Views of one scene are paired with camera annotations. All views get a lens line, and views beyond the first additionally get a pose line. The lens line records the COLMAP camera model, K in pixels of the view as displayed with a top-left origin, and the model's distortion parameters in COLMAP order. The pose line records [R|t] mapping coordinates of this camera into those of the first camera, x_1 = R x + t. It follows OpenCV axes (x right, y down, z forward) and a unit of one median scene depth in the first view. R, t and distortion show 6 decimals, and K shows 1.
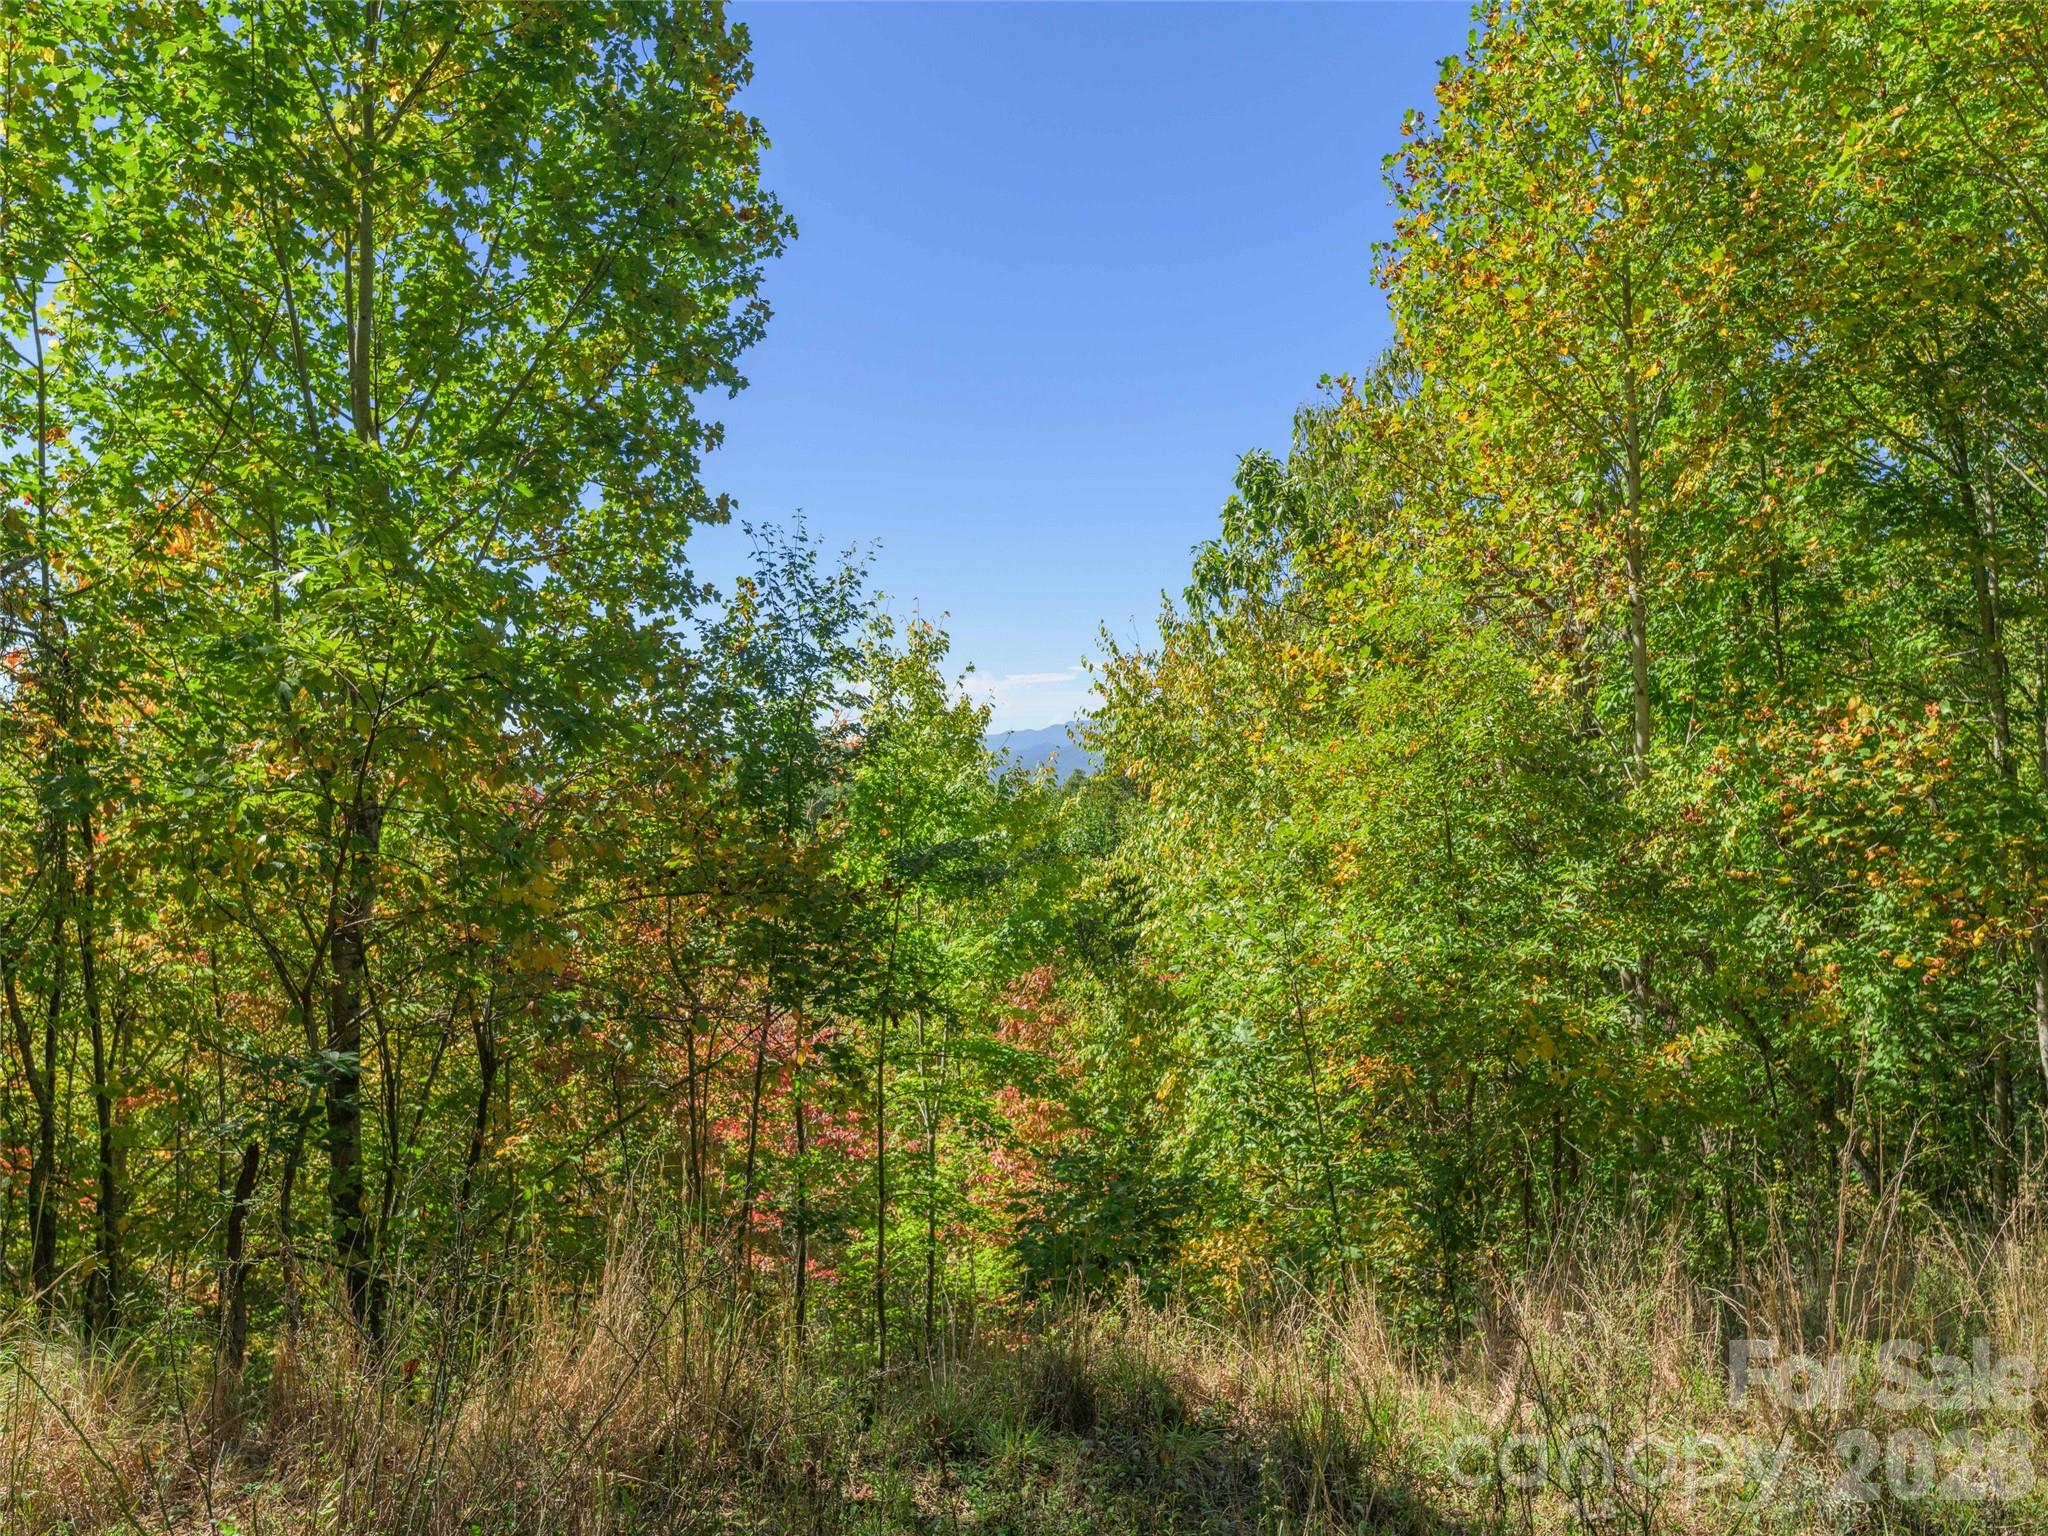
lens RADIAL K [[1349.4, 0, 1018.9], [0, 1349.4, 762.8], [0, 0, 1]] dist [-0.004968, 0.002001]
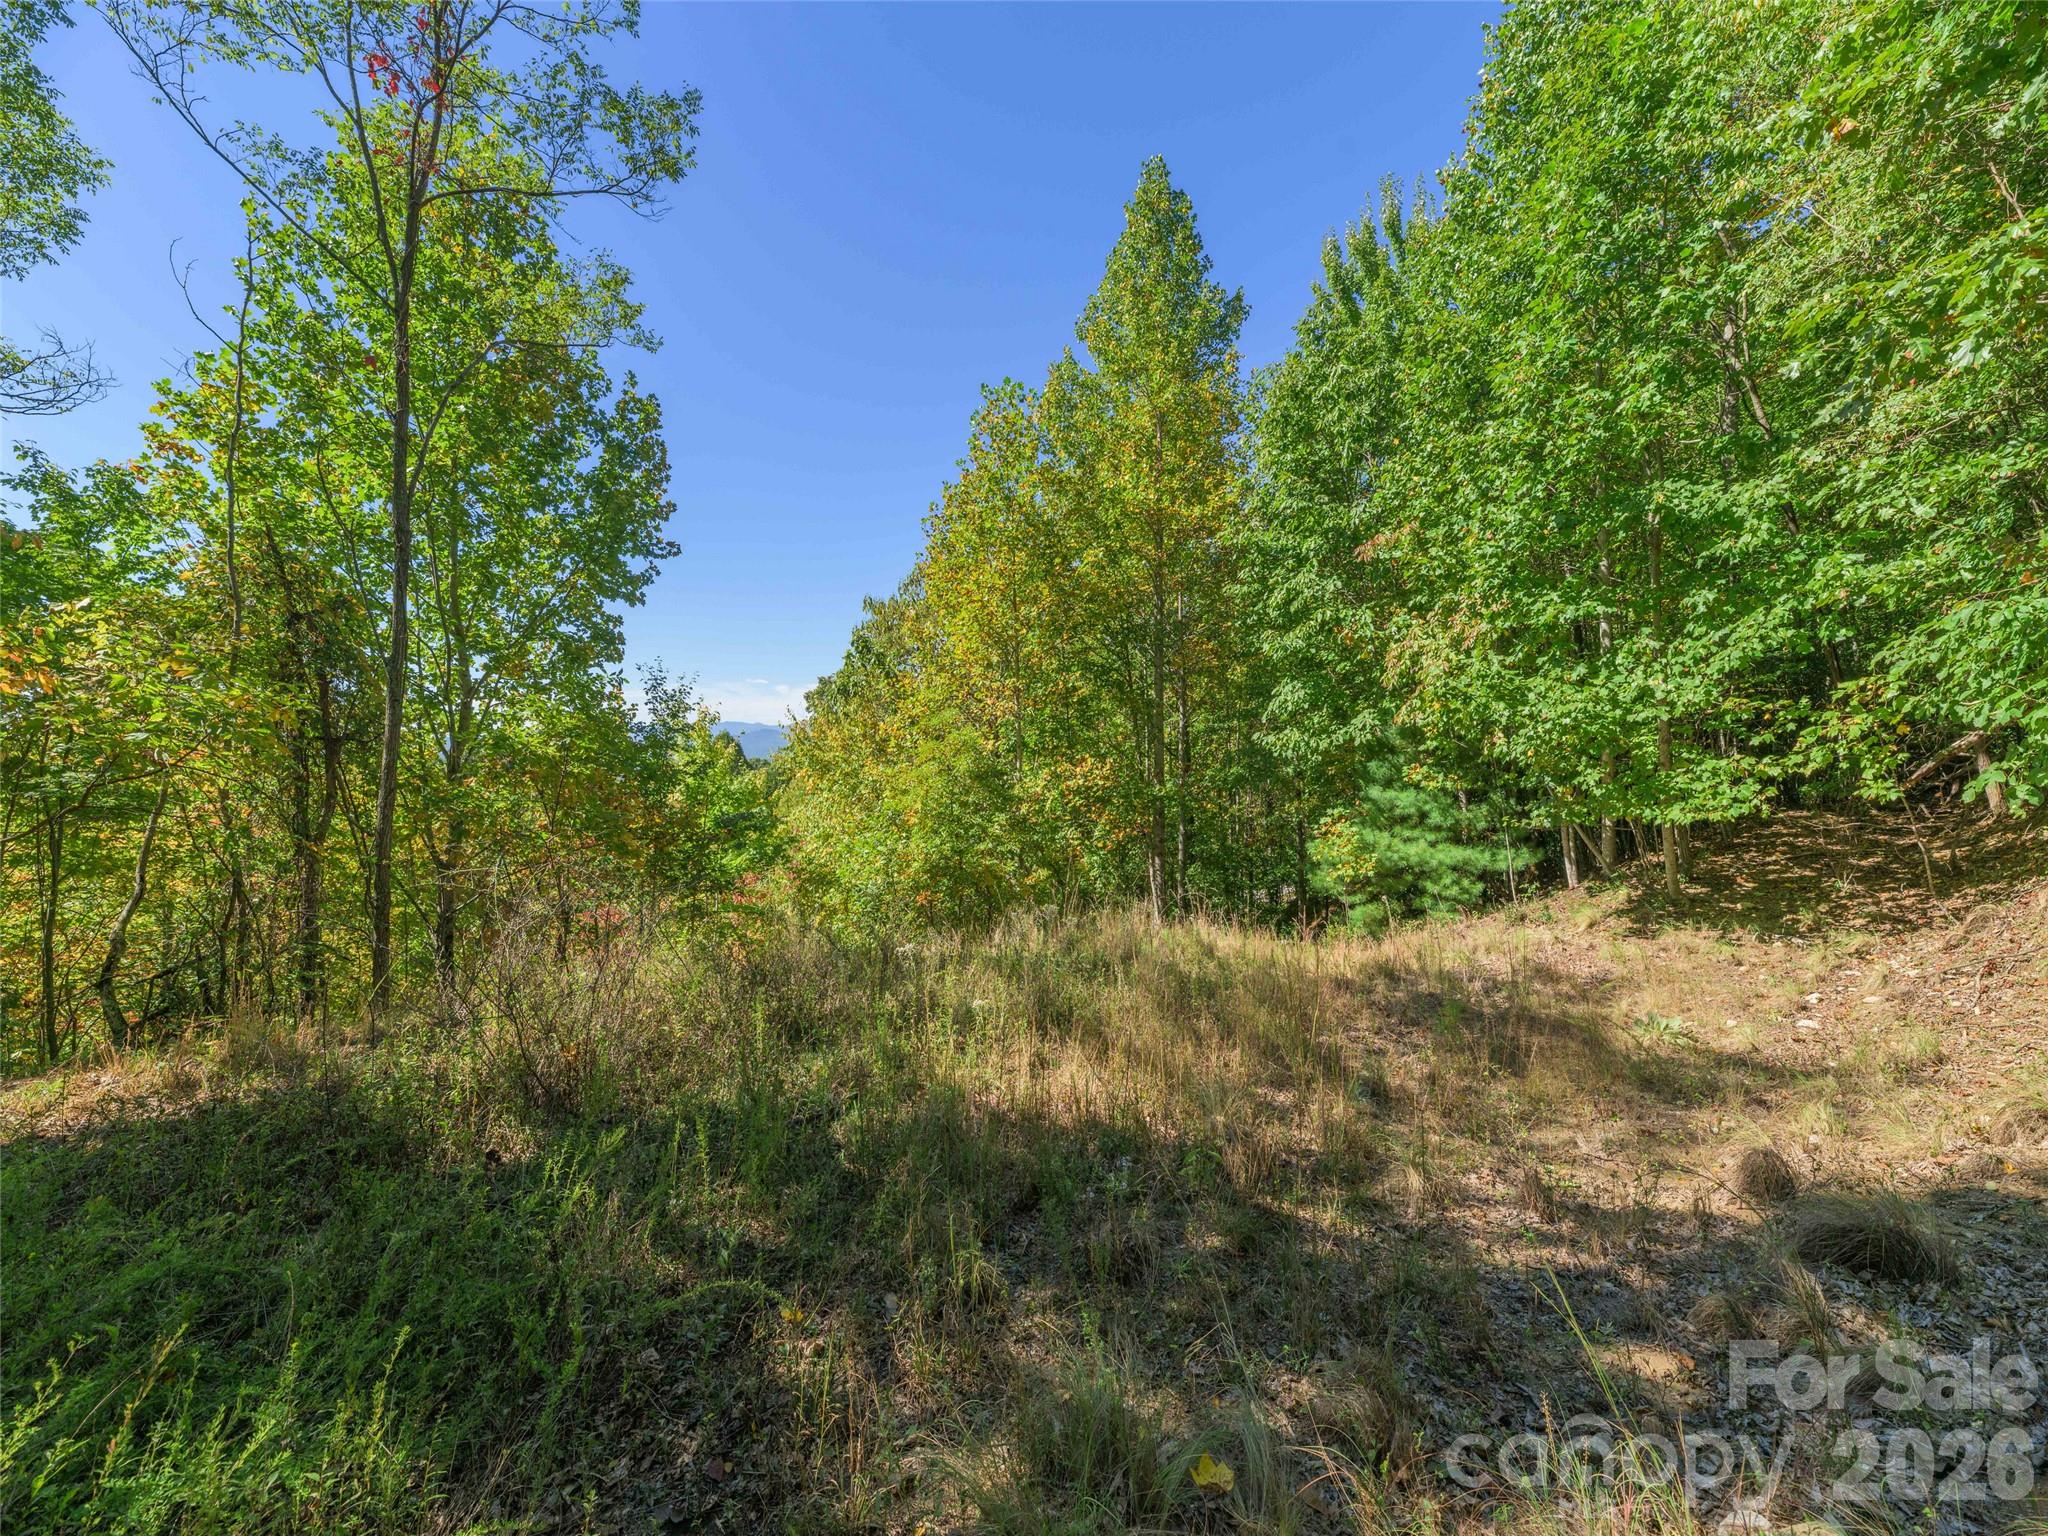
lens RADIAL K [[825.3, 0, 1026.7], [0, 825.3, 762.6], [0, 0, 1]] dist [0.001403, 0.000041]
pose [[0.899964, -0.001496, 0.435962, -0.228589], [-0.004243, 0.999917, 0.012190, -0.044480], [-0.435944, -0.012820, 0.899882, -0.457979]]
